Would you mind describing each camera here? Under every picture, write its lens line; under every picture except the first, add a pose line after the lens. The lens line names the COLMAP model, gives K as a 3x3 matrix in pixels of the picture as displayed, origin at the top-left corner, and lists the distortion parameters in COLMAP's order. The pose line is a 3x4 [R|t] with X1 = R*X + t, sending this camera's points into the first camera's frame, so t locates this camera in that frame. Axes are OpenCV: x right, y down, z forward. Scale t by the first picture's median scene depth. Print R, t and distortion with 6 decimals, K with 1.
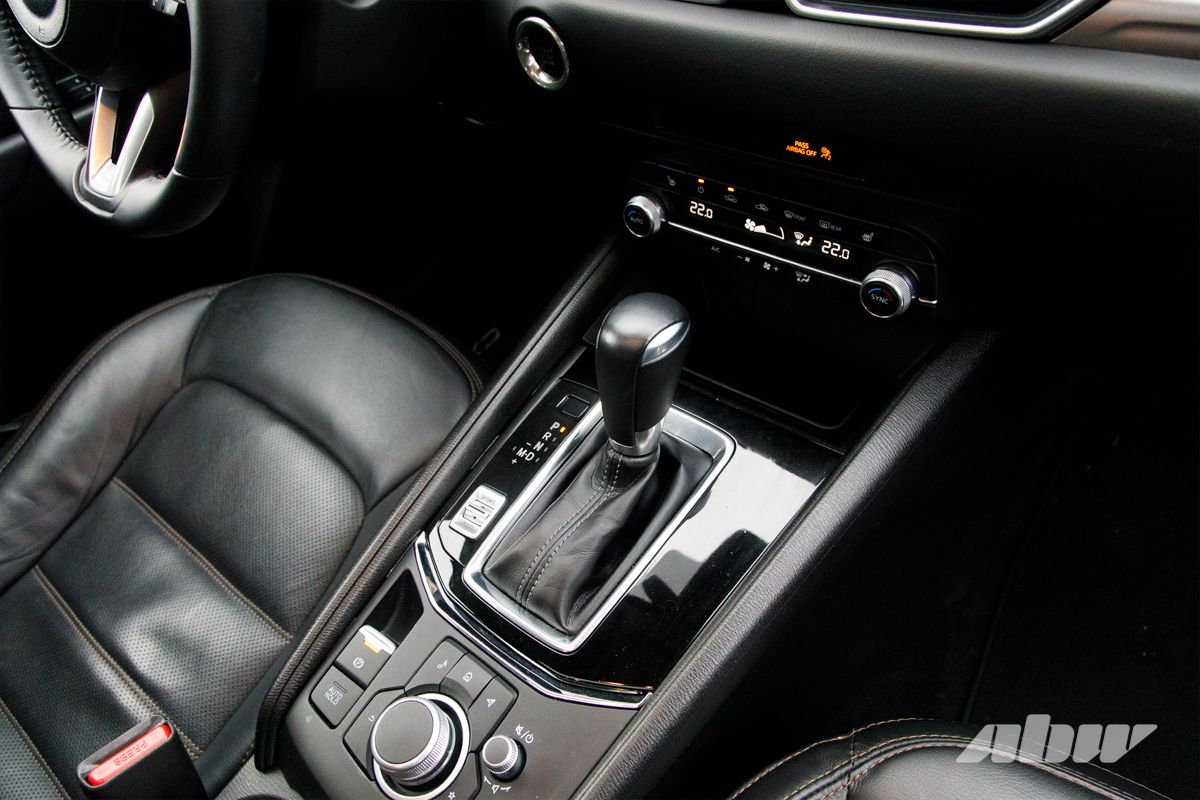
lens RADIAL K [[813.1, 0, 600.0], [0, 813.1, 400.0], [0, 0, 1]] dist [0.007696, 0.005569]
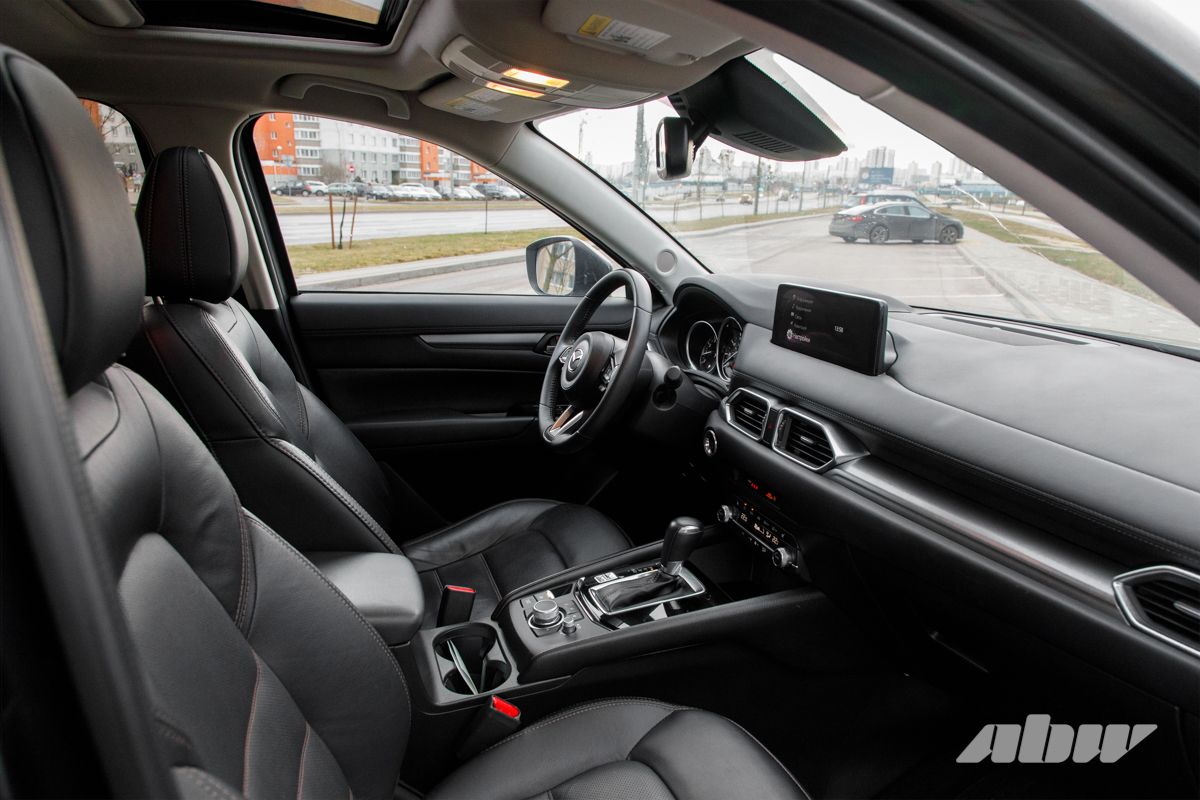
lens RADIAL K [[813.1, 0, 600.0], [0, 813.1, 400.0], [0, 0, 1]] dist [0.007696, 0.005569]
pose [[0.837616, 0.294756, -0.459912, 0.827434], [-0.486504, 0.785411, -0.382679, 0.672585], [0.248423, 0.544287, 0.801273, -1.331344]]
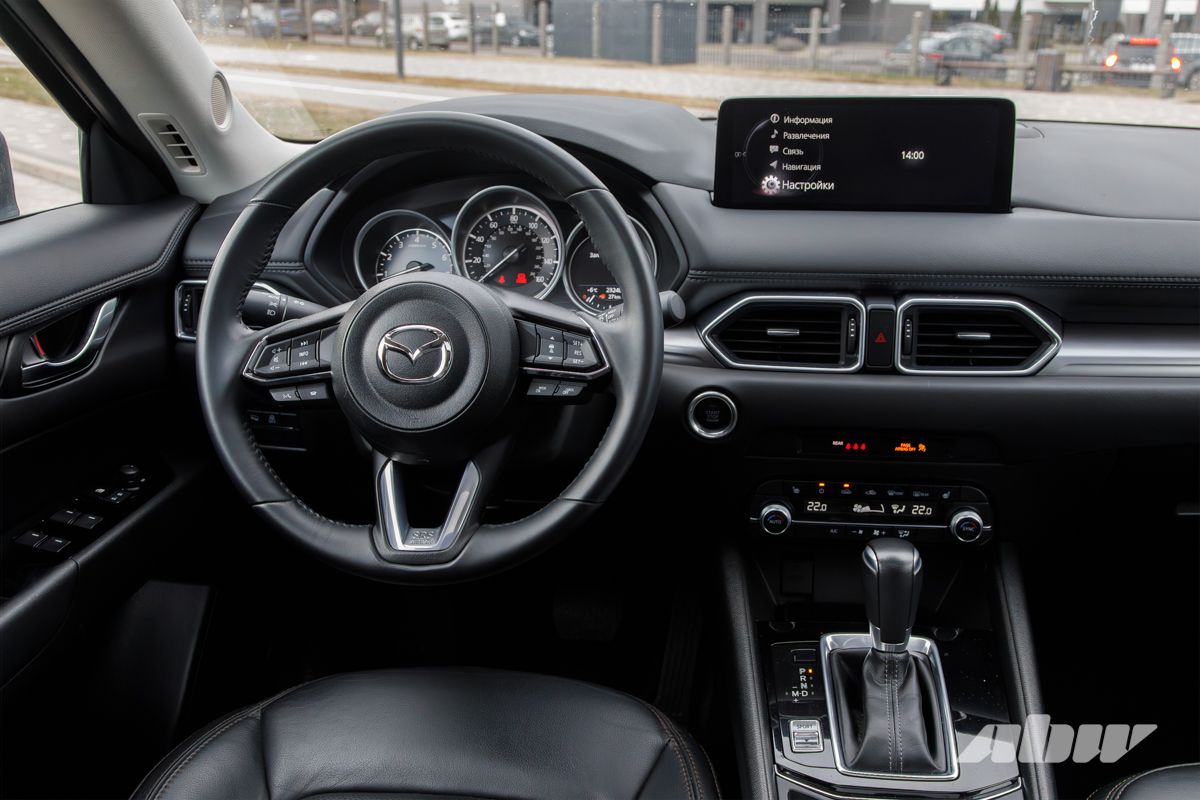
lens RADIAL K [[1080.5, 0, 600.0], [0, 1080.5, 400.0], [0, 0, 1]] dist [0.003585, 0.002242]
pose [[0.825406, -0.045797, 0.562679, -1.325263], [0.312368, 0.867277, -0.387631, 0.234456], [-0.470246, 0.495716, 0.730161, -0.318853]]
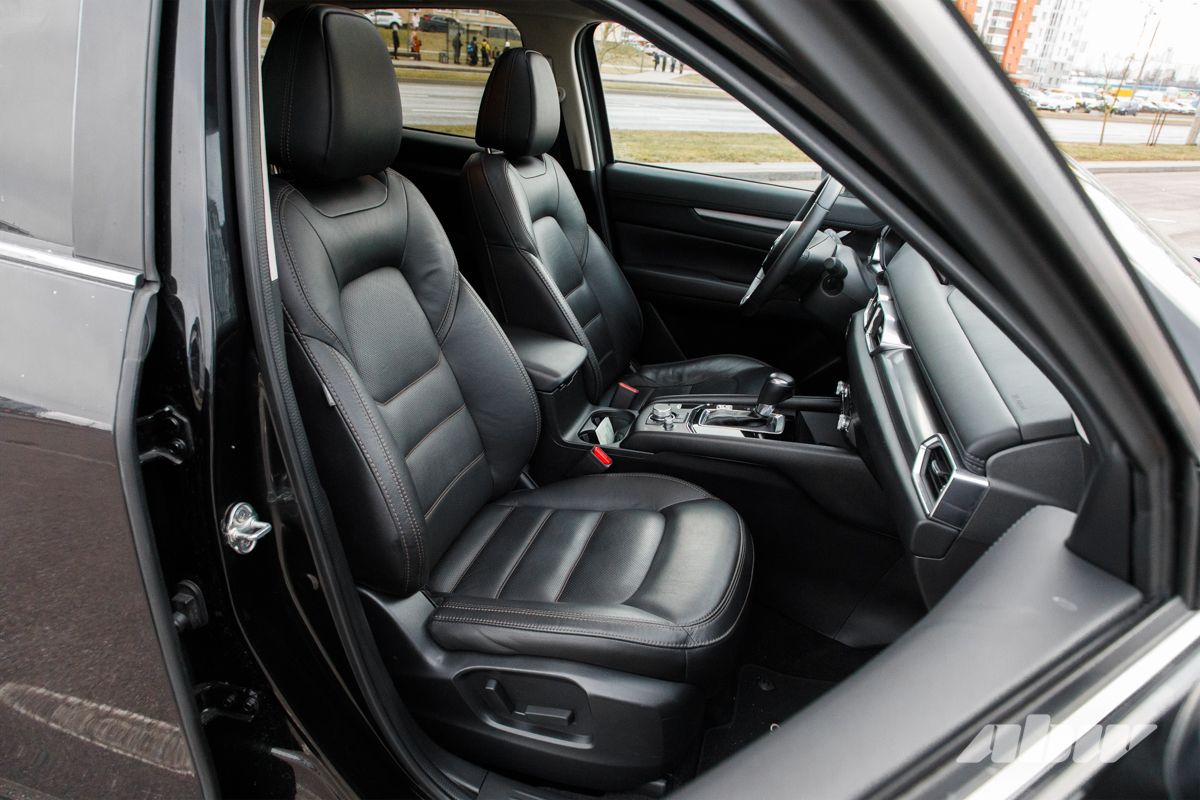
lens RADIAL K [[813.1, 0, 600.0], [0, 813.1, 400.0], [0, 0, 1]] dist [0.007696, 0.005569]
pose [[0.388185, 0.523231, -0.758645, 2.099566], [-0.759682, 0.647703, 0.058000, 0.302805], [0.521723, 0.553815, 0.648917, -1.394752]]
